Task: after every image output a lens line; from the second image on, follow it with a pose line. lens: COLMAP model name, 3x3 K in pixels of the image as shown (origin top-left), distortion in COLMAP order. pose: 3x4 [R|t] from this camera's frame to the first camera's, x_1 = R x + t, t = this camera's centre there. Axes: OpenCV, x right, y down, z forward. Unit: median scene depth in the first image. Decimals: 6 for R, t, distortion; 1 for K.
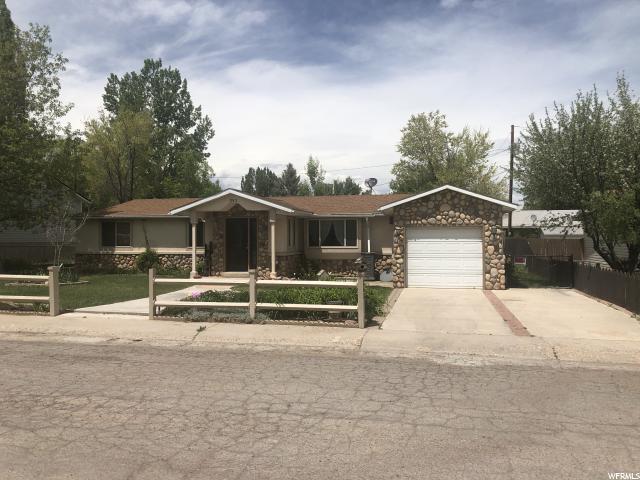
lens RADIAL K [[540.0, 0, 323.9], [0, 540.0, 235.8], [0, 0, 1]] dist [0.074196, -0.146500]
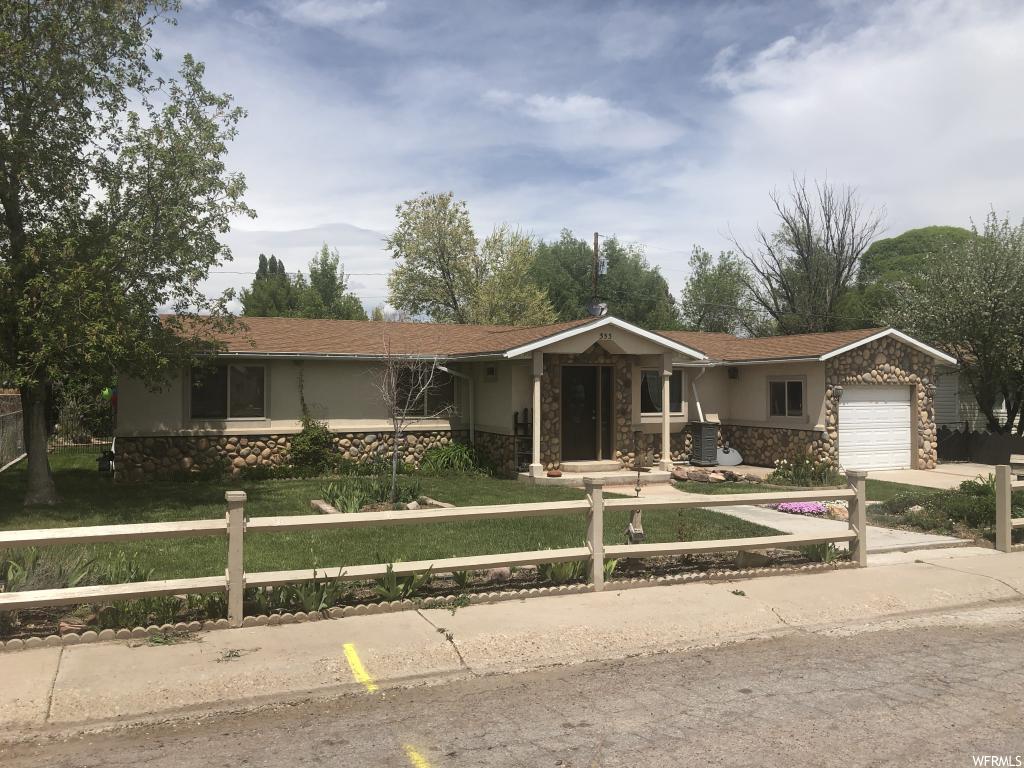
lens RADIAL K [[848.1, 0, 512.0], [0, 848.1, 384.0], [0, 0, 1]] dist [0.054384, -0.015883]
pose [[0.804105, 0.005805, 0.594459, -0.762475], [-0.006315, 0.999979, -0.001223, -0.012974], [-0.594454, -0.002770, 0.804125, 0.336648]]
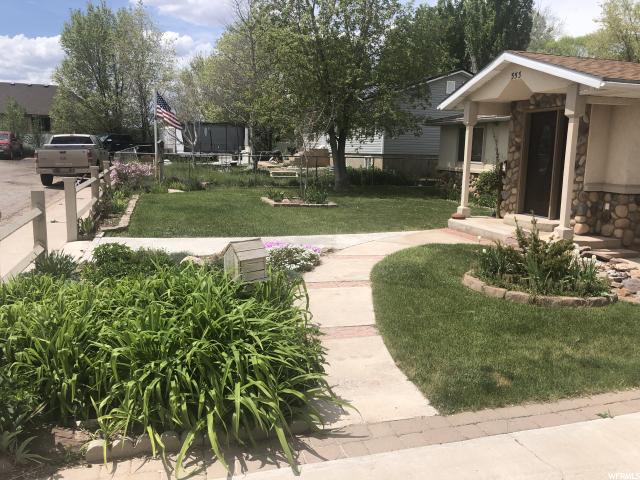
lens RADIAL K [[540.0, 0, 323.9], [0, 540.0, 235.8], [0, 0, 1]] dist [0.074196, -0.146500]
pose [[0.491991, 0.155767, -0.856552, 0.200020], [-0.027137, 0.986130, 0.163744, 0.004206], [0.870178, -0.057316, 0.489393, 0.574396]]
